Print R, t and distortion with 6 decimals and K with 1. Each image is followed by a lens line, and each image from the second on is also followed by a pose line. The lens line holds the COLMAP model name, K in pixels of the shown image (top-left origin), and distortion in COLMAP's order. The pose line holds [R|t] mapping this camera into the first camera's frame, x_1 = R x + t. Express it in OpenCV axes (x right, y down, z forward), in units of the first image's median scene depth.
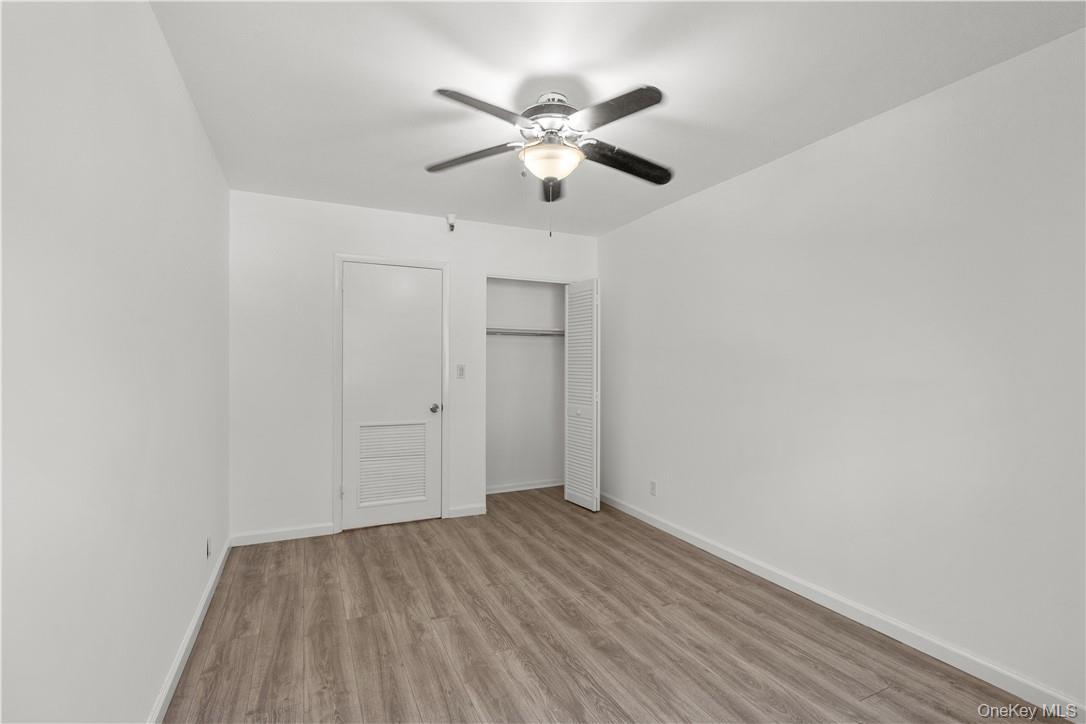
lens RADIAL K [[490.0, 0, 540.0], [0, 490.0, 363.1], [0, 0, 1]] dist [-0.008015, 0.000638]
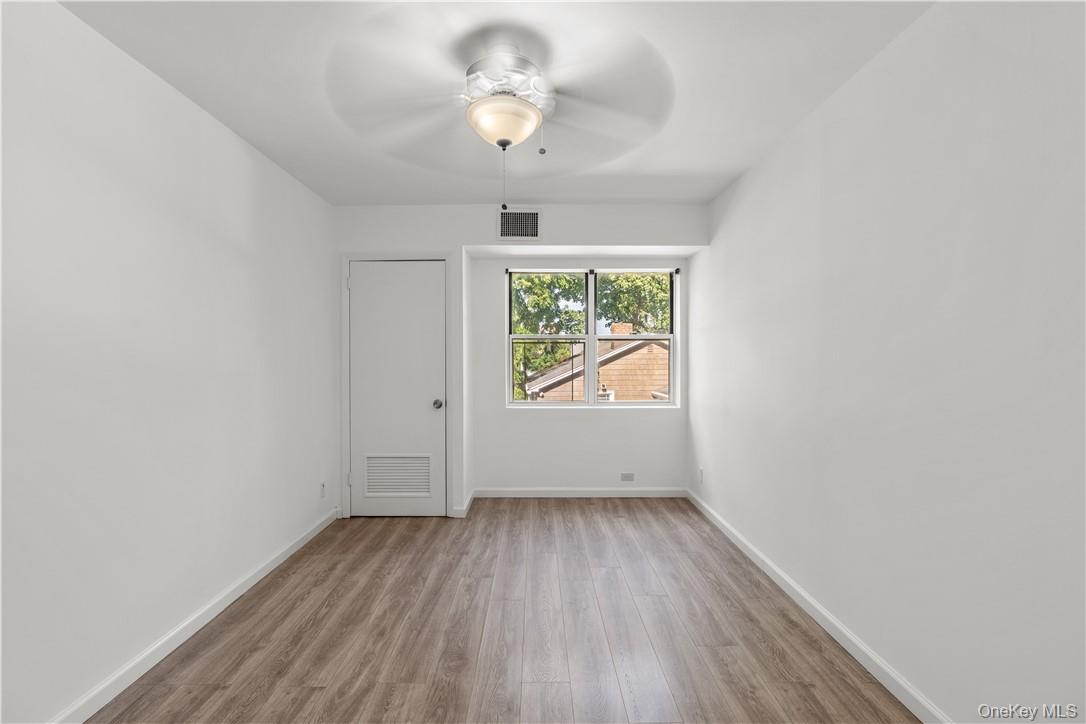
lens RADIAL K [[490.0, 0, 540.0], [0, 490.0, 363.1], [0, 0, 1]] dist [-0.008015, 0.000638]
pose [[-0.903359, -0.005334, 0.428851, -0.401258], [-0.001244, 0.999951, 0.009817, 0.003785], [-0.428883, 0.008335, -0.903322, 1.736273]]
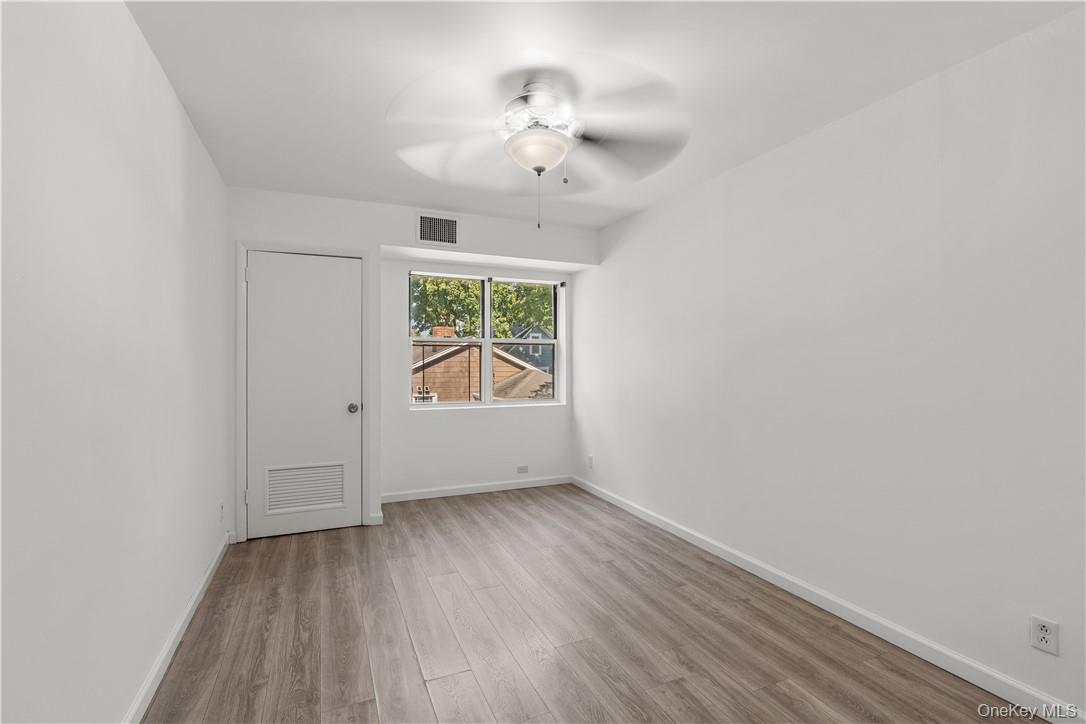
lens RADIAL K [[482.8, 0, 539.3], [0, 482.8, 361.2], [0, 0, 1]] dist [-0.009143, 0.000635]
pose [[-0.999479, -0.004085, 0.032018, -0.009790], [-0.004103, 0.999991, -0.000495, 0.005678], [-0.032016, -0.000626, -0.999487, 1.933452]]
